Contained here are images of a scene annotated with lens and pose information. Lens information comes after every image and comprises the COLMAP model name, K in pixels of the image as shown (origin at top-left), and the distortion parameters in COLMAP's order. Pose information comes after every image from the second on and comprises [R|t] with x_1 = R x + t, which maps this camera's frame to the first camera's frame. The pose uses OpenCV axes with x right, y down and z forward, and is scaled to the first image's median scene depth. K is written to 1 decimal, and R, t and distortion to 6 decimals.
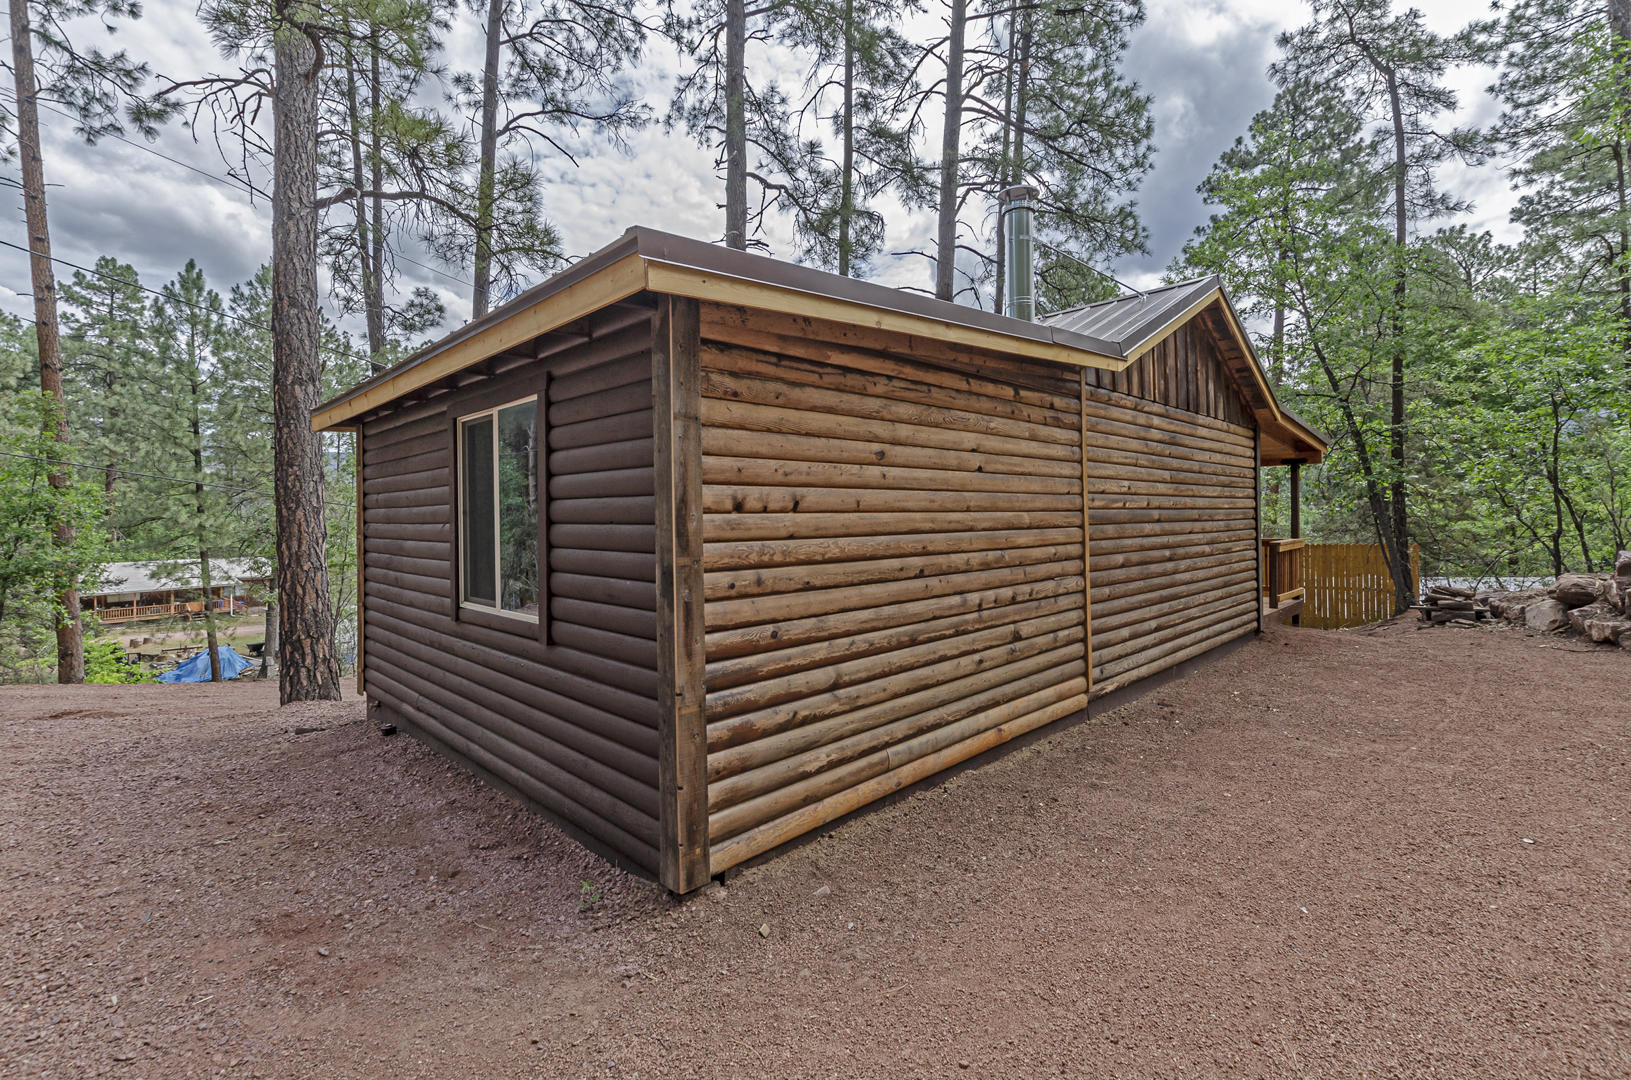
lens RADIAL K [[713.3, 0, 814.4], [0, 713.3, 524.1], [0, 0, 1]] dist [0.000630, -0.000239]
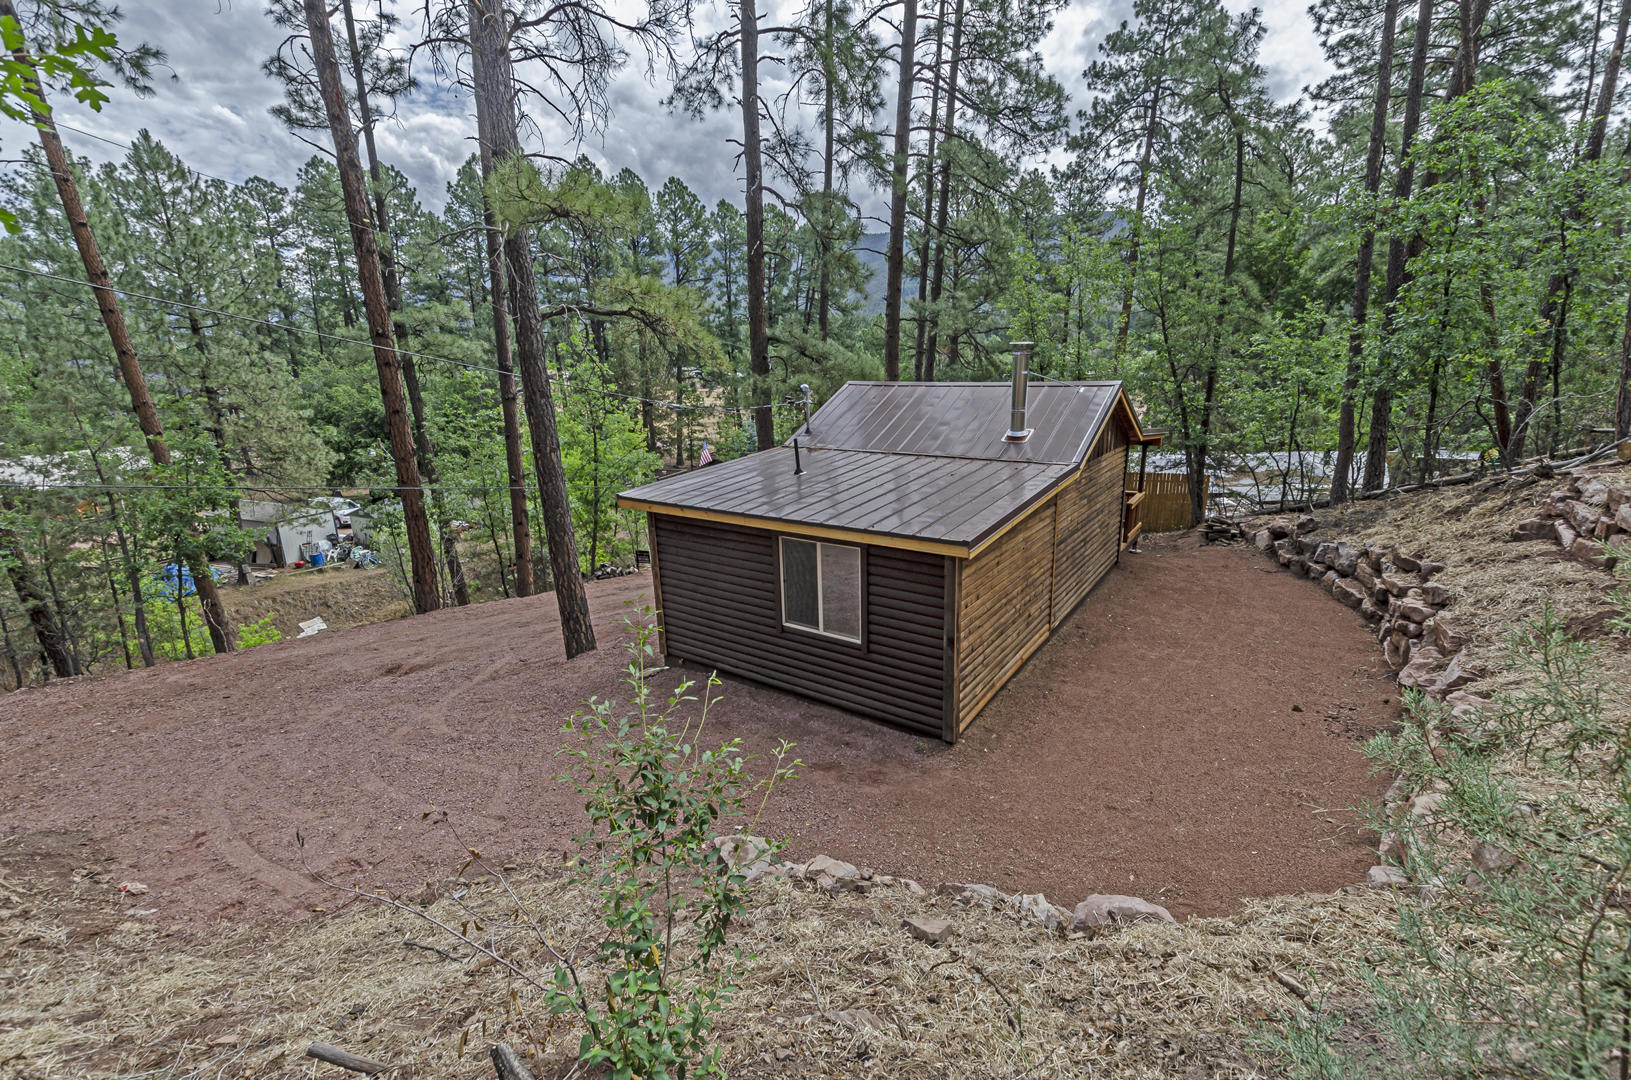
lens RADIAL K [[713.3, 0, 815.4], [0, 713.3, 546.7], [0, 0, 1]] dist [0.000630, -0.000239]
pose [[0.981164, -0.052099, 0.186018, -0.435278], [0.002326, 0.966062, 0.258299, -0.354845], [-0.193162, -0.253001, 0.947987, -0.512295]]
